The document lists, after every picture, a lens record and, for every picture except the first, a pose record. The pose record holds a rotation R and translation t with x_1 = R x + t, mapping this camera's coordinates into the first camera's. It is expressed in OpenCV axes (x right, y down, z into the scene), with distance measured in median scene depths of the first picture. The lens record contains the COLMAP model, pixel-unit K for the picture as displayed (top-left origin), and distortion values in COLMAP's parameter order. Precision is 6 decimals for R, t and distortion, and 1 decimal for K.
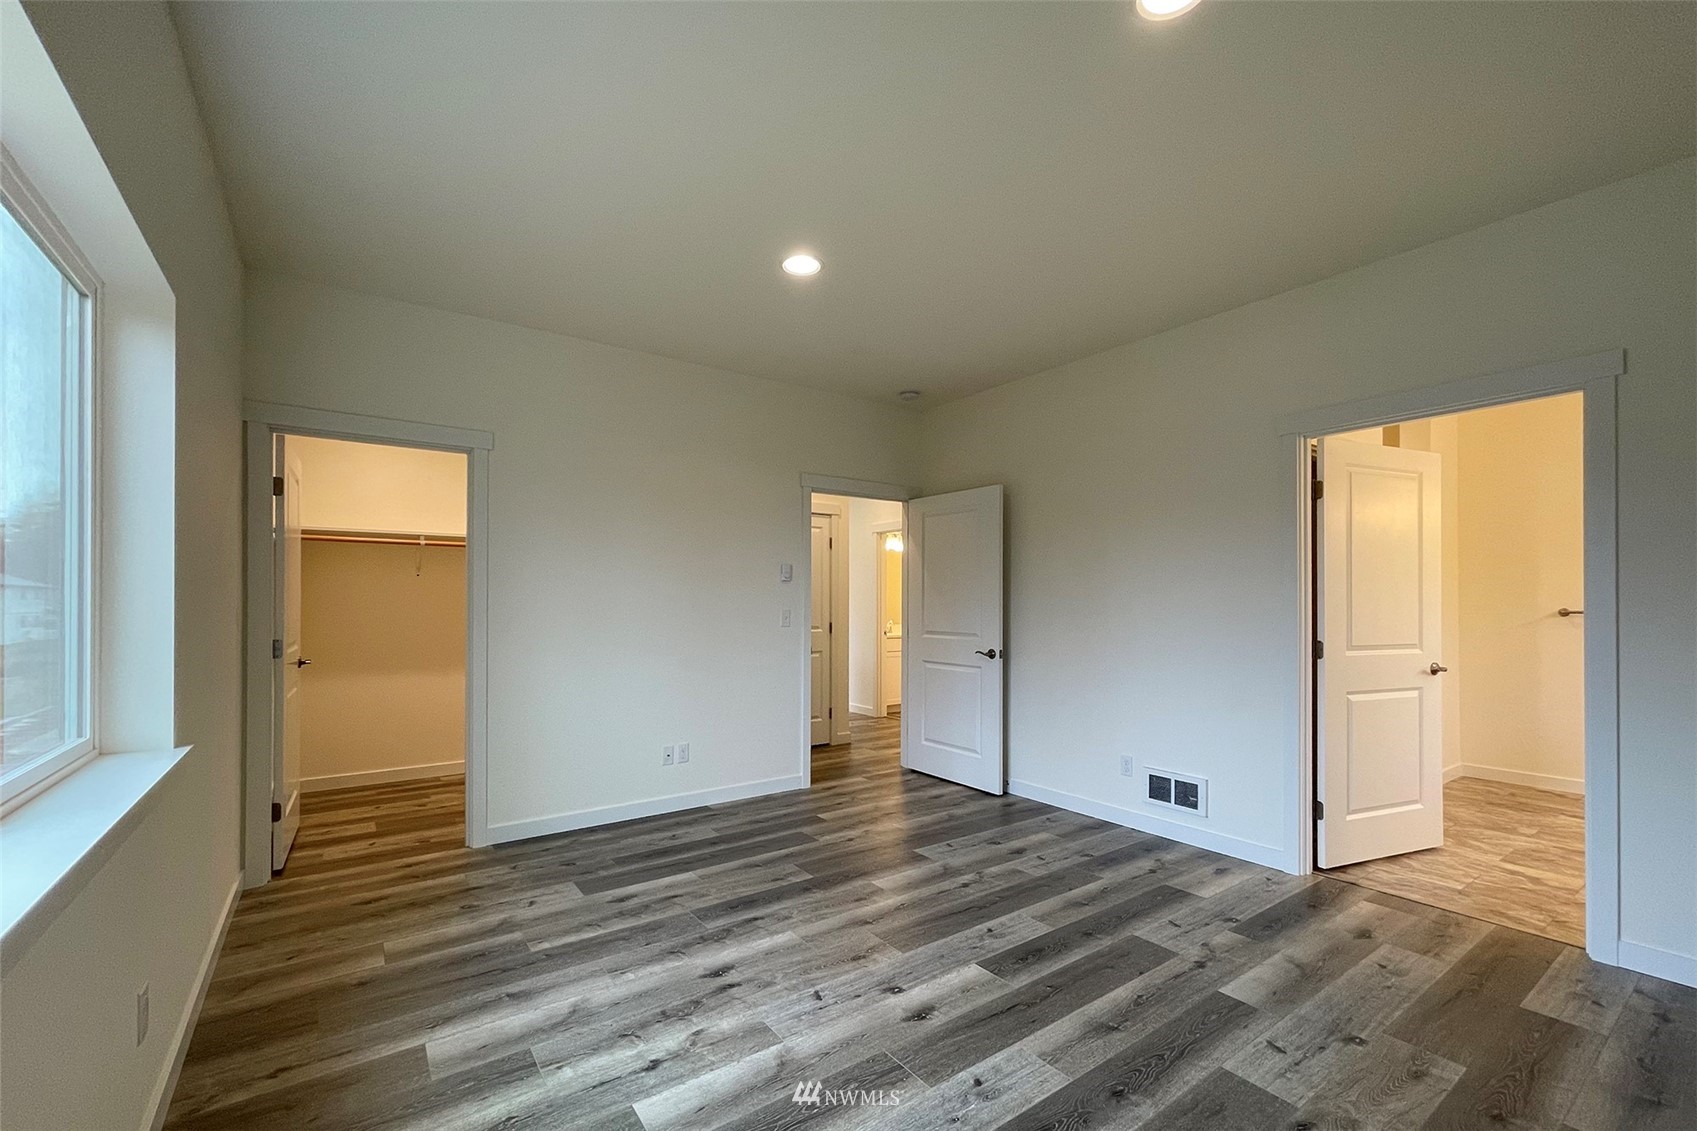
lens RADIAL K [[699.8, 0, 859.6], [0, 699.8, 599.6], [0, 0, 1]] dist [0.011669, 0.000362]
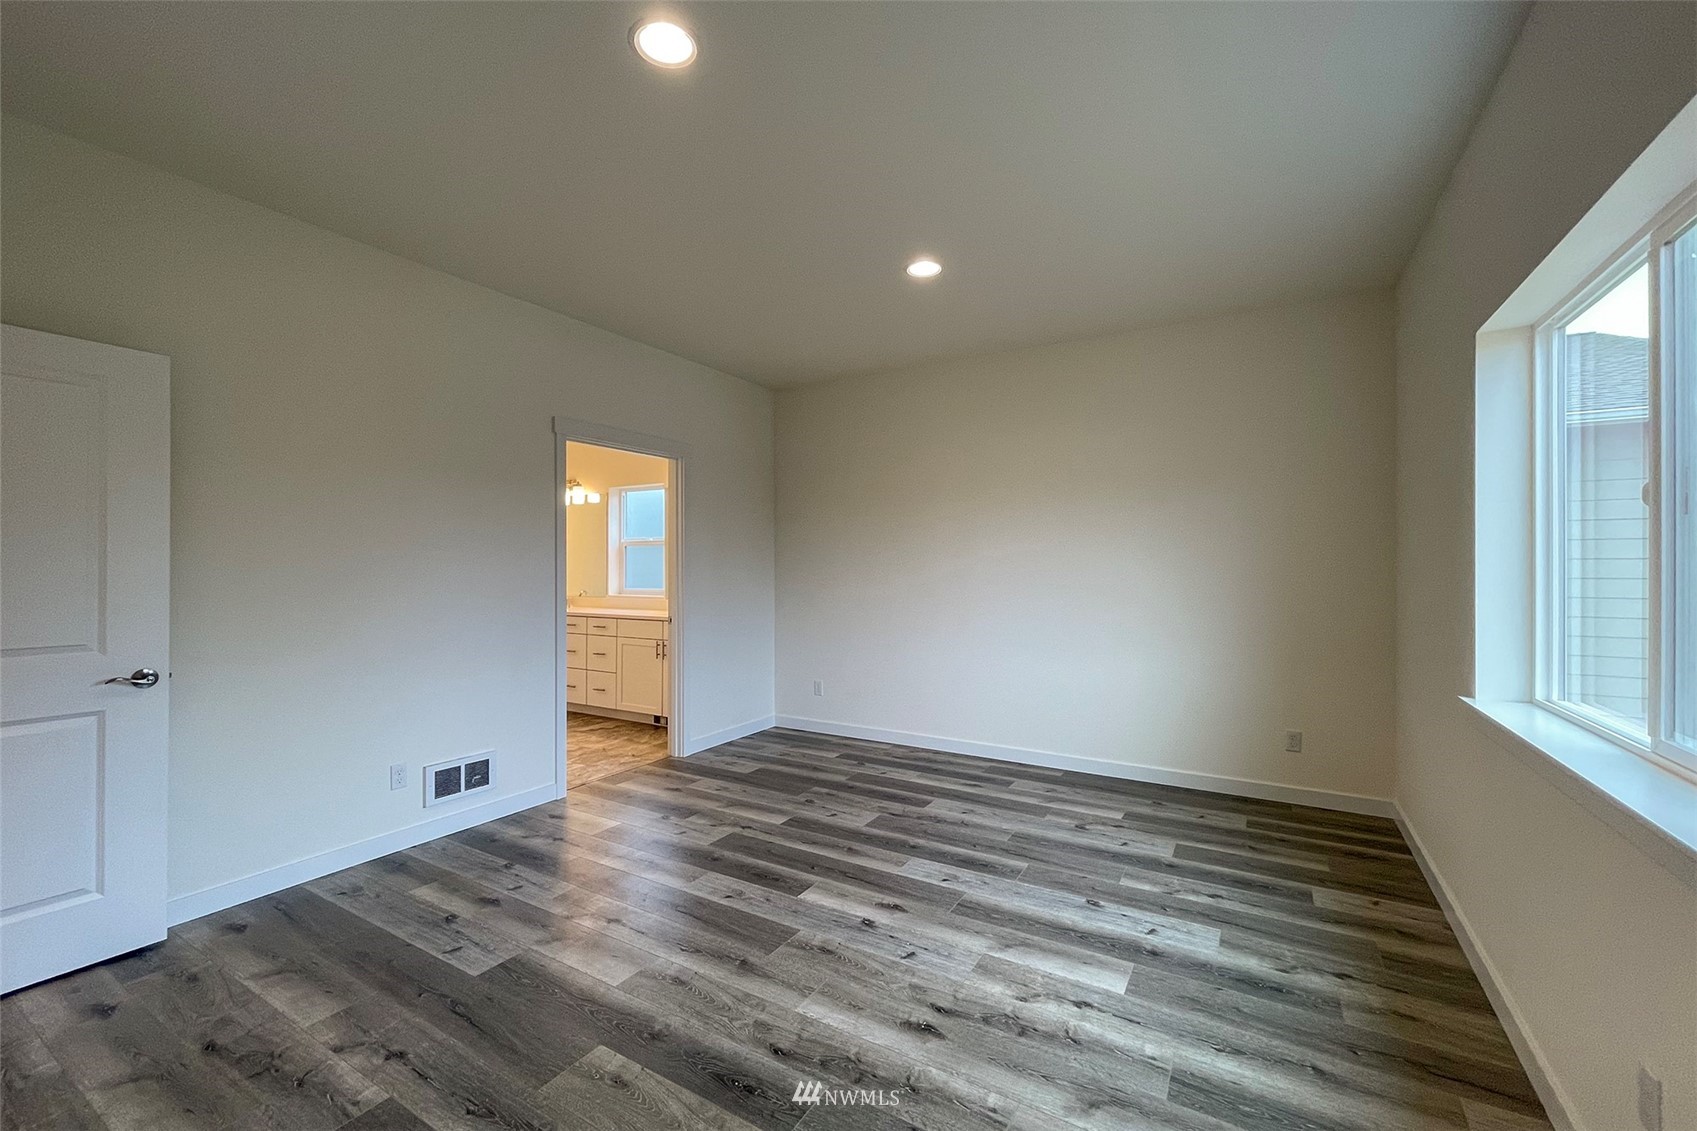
lens RADIAL K [[699.8, 0, 823.1], [0, 699.8, 574.5], [0, 0, 1]] dist [0.011669, 0.000362]
pose [[-0.357795, -0.010938, 0.933736, -0.822426], [-0.003981, 0.999940, 0.010188, -0.008472], [-0.933792, -0.000072, -0.357817, 1.252418]]
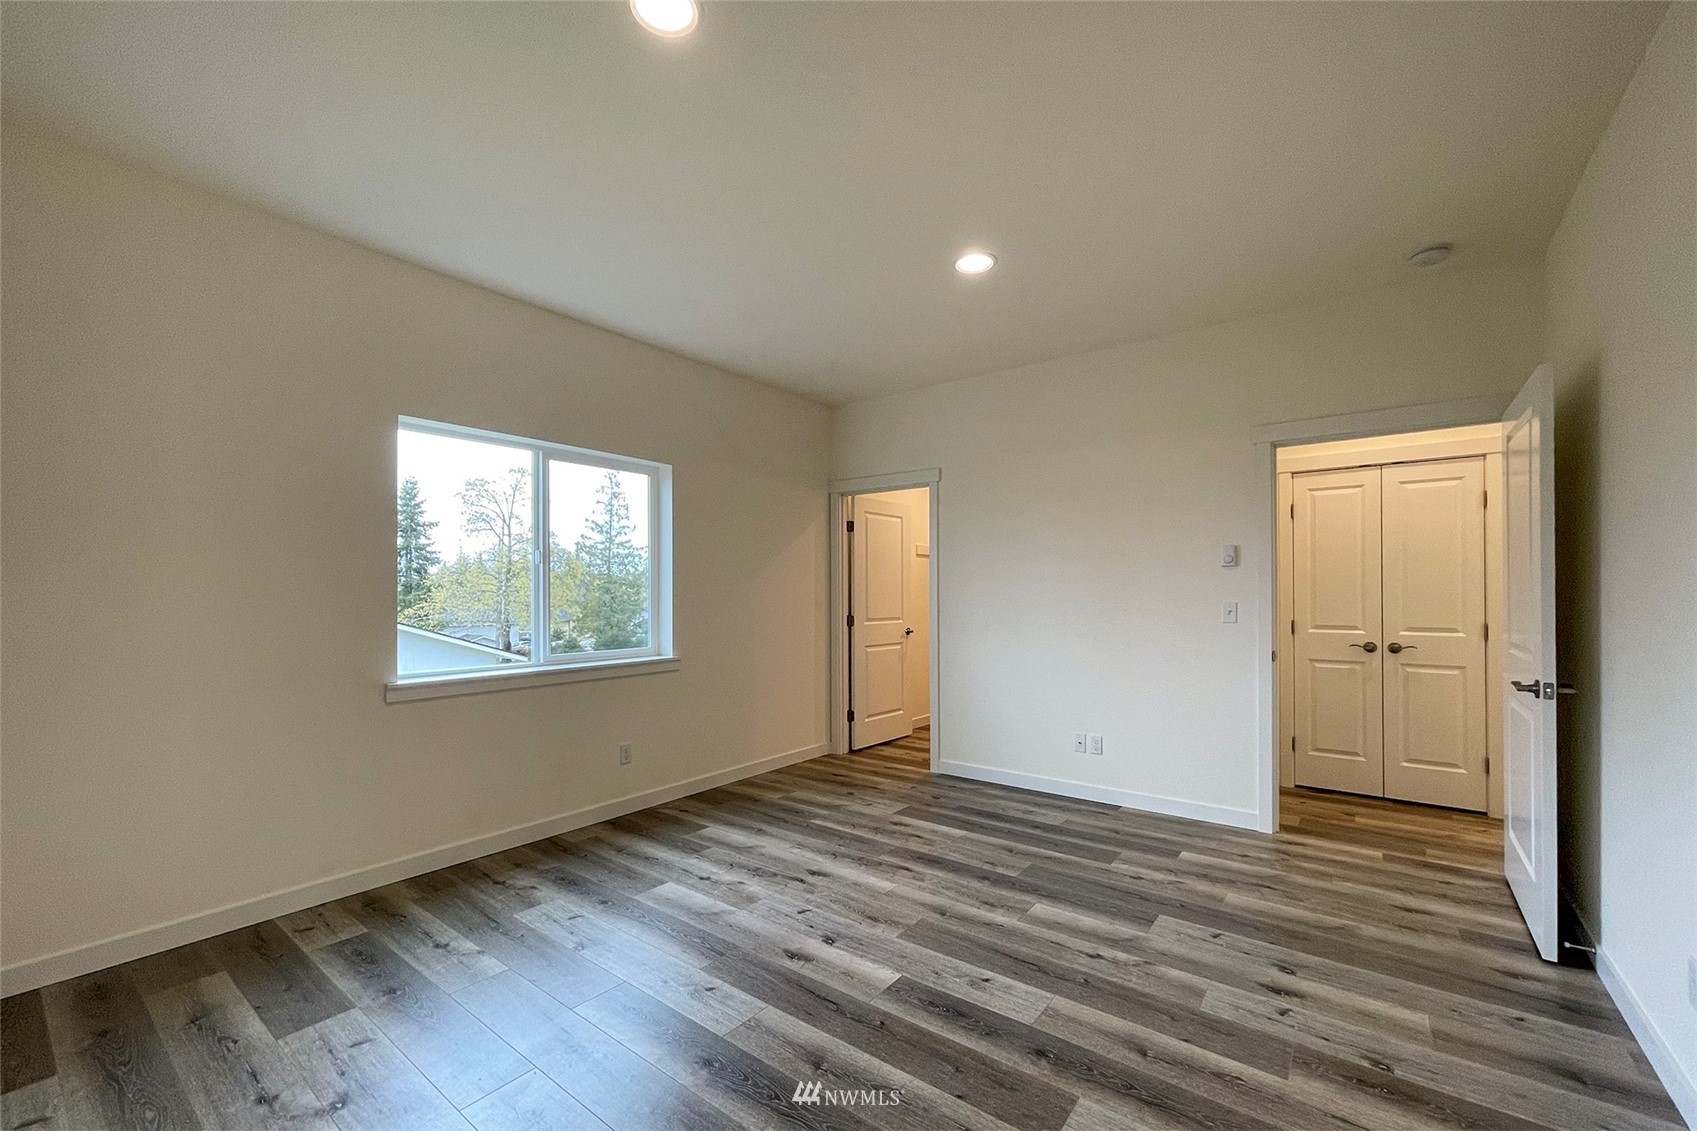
lens RADIAL K [[699.8, 0, 852.2], [0, 699.8, 573.3], [0, 0, 1]] dist [0.011669, 0.000362]
pose [[0.289385, -0.030110, -0.956739, 0.974514], [0.005928, 0.999542, -0.029664, 0.006559], [0.957194, 0.002913, 0.289431, 0.607540]]
